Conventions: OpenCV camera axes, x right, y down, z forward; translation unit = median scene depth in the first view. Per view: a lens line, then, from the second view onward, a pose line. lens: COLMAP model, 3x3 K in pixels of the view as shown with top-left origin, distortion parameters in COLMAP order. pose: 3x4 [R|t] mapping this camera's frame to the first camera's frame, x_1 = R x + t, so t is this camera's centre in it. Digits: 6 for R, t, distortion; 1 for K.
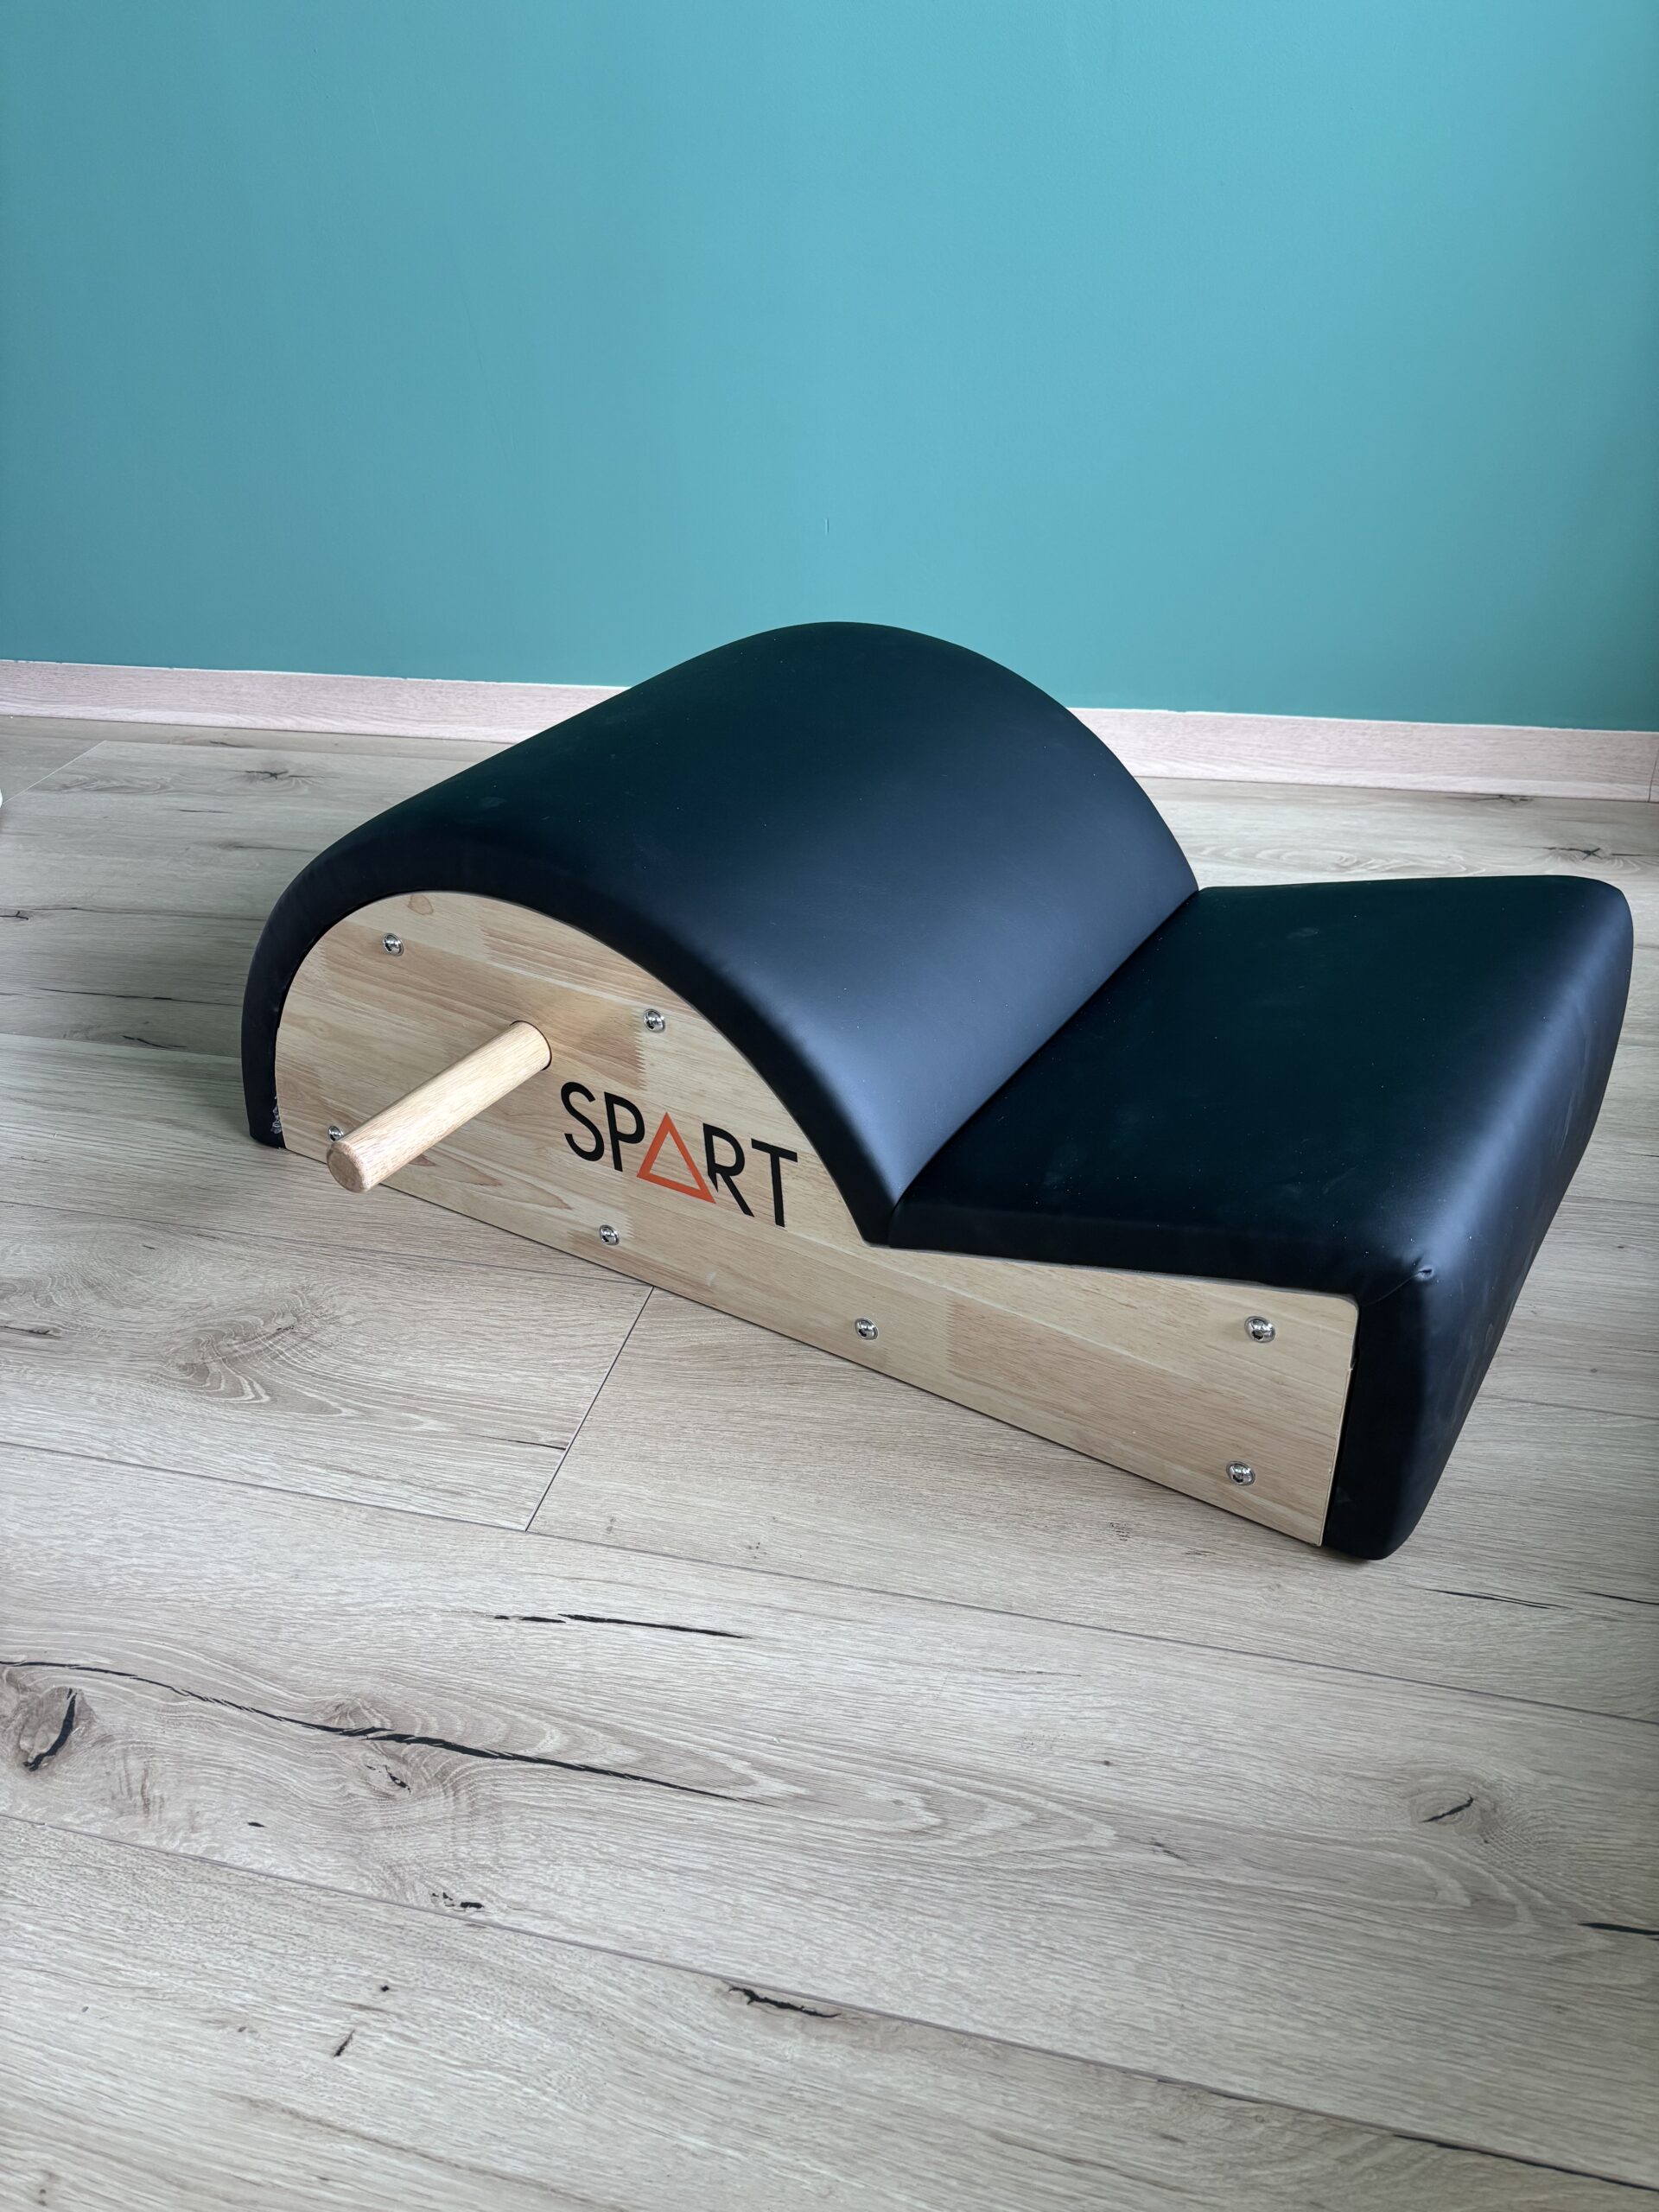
lens RADIAL K [[1659.6, 0, 834.1], [0, 1659.6, 1096.9], [0, 0, 1]] dist [0.076983, -0.074685]
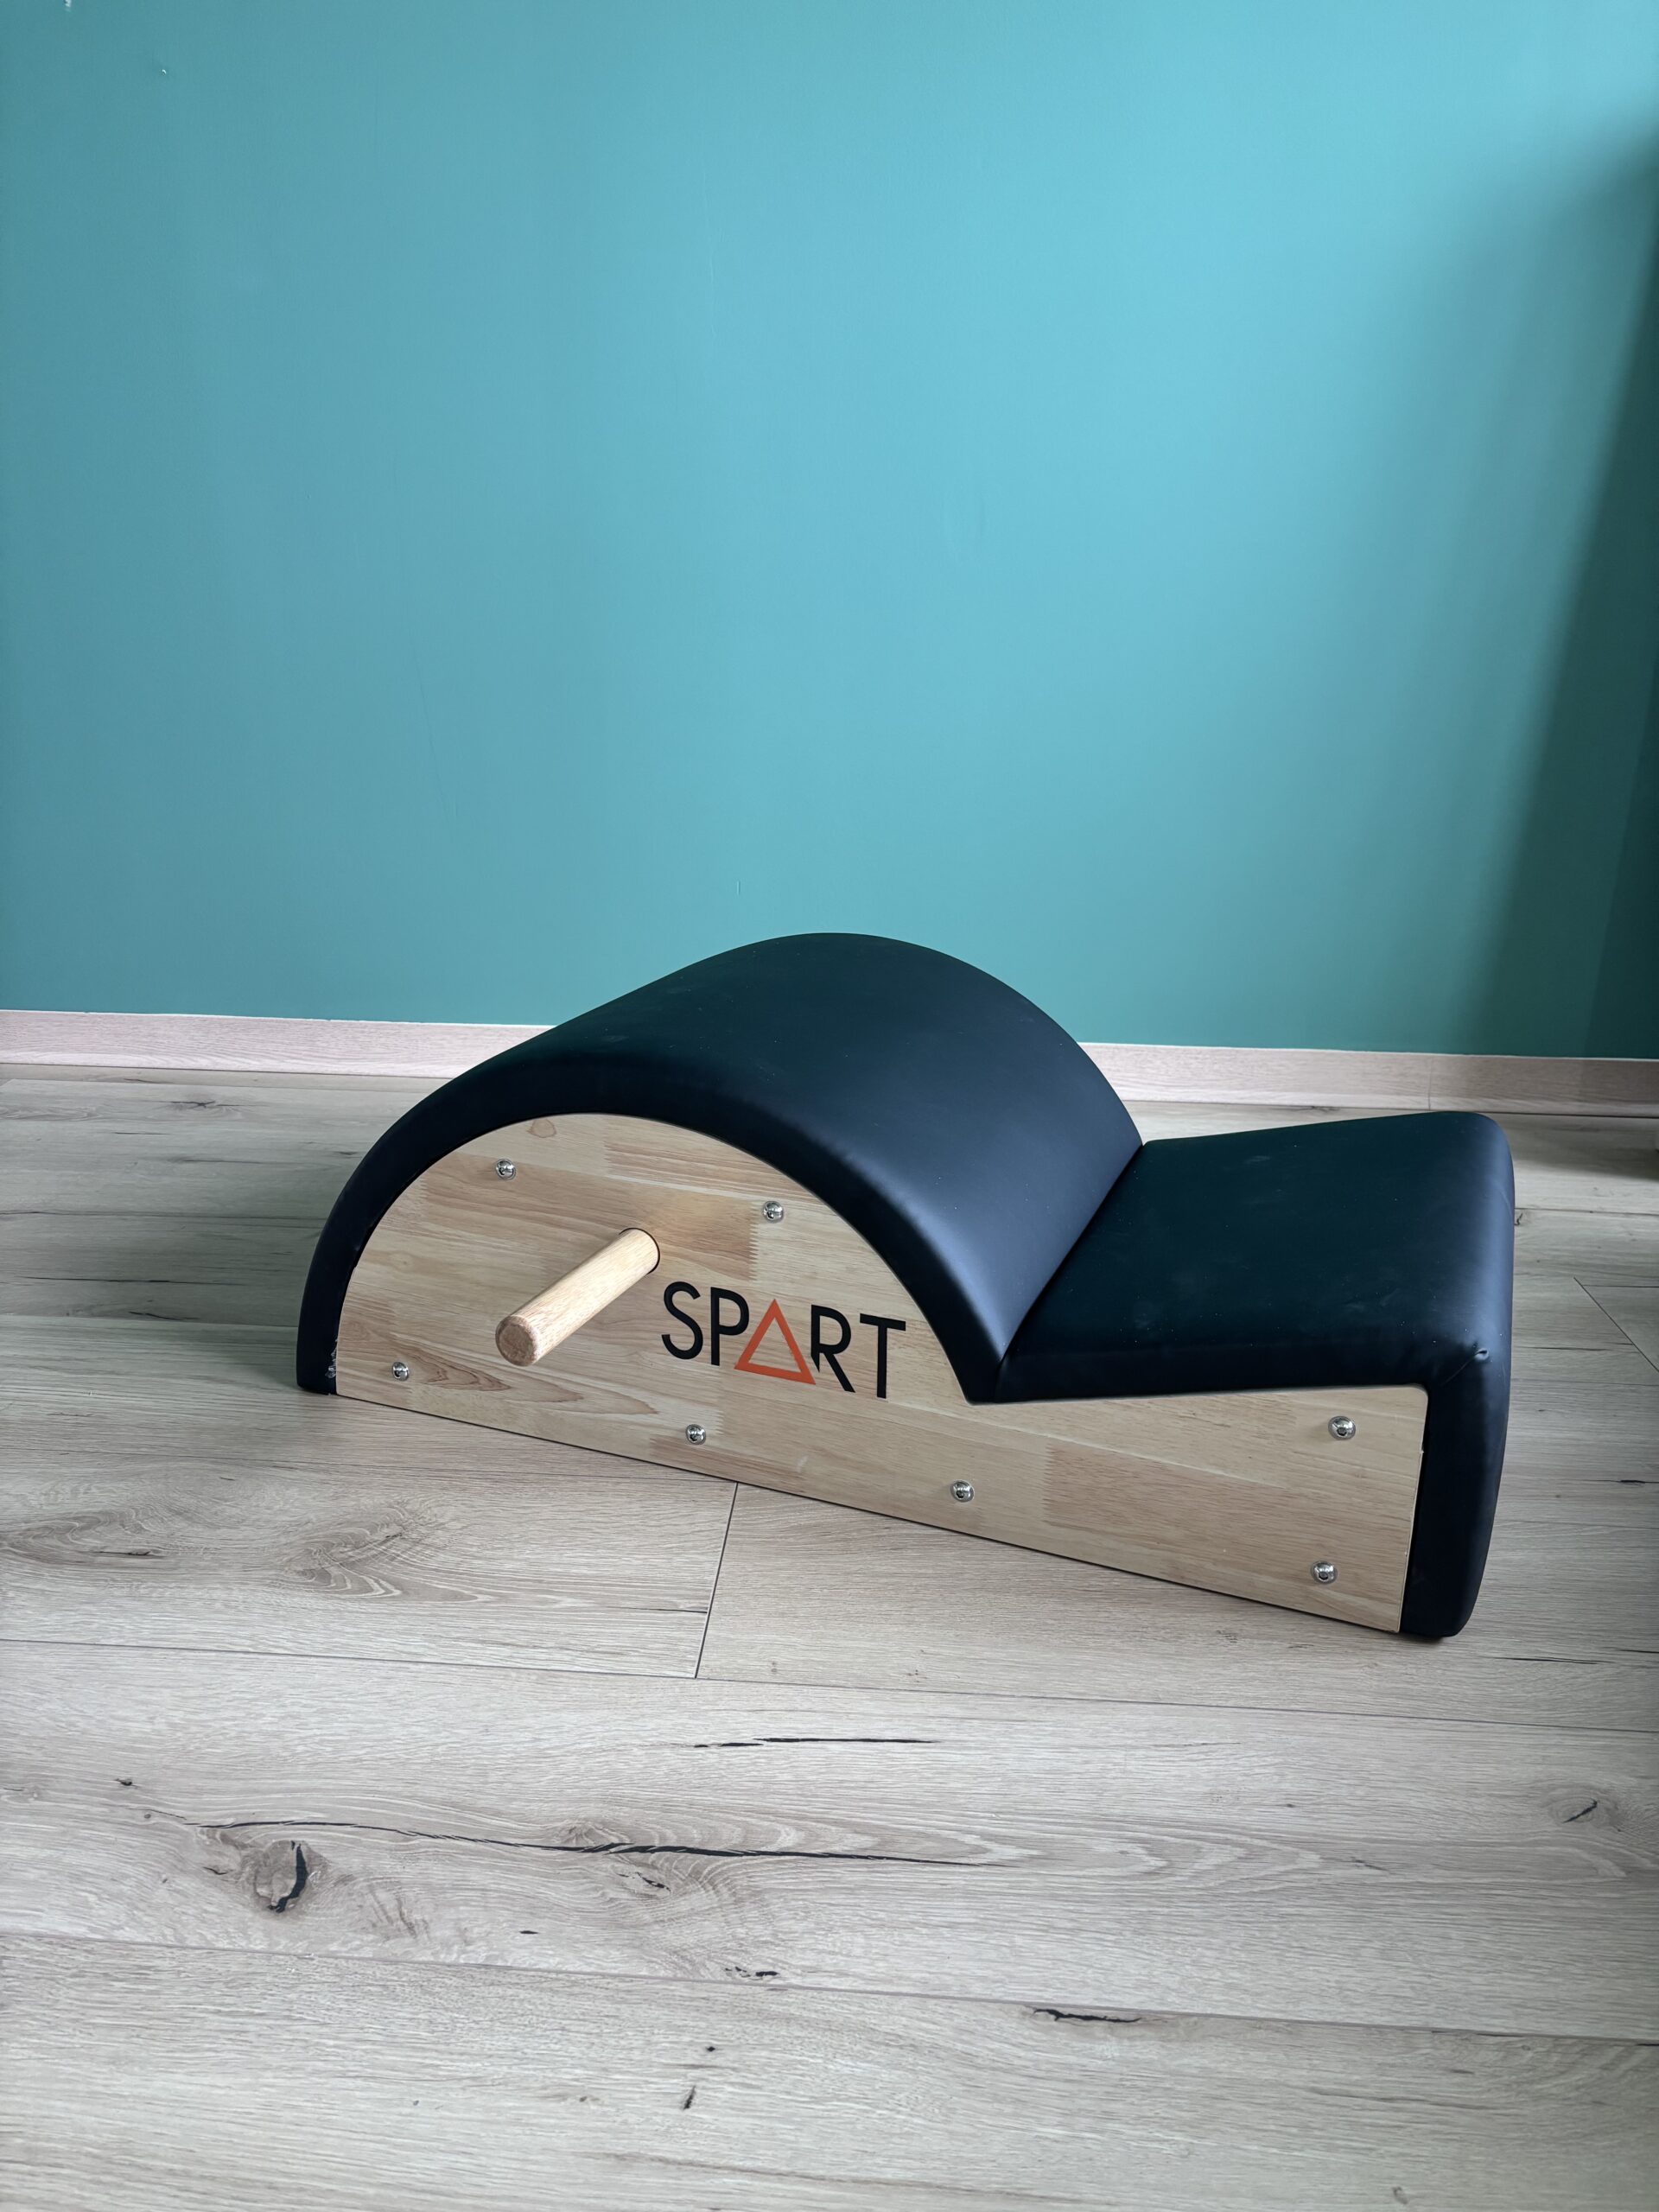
lens RADIAL K [[1659.6, 0, 834.1], [0, 1659.6, 1096.9], [0, 0, 1]] dist [0.076983, -0.074685]
pose [[0.980616, -0.001676, 0.195934, -0.324368], [0.053325, 0.964502, -0.258634, 0.195792], [-0.188545, 0.264069, 0.945896, -0.118837]]
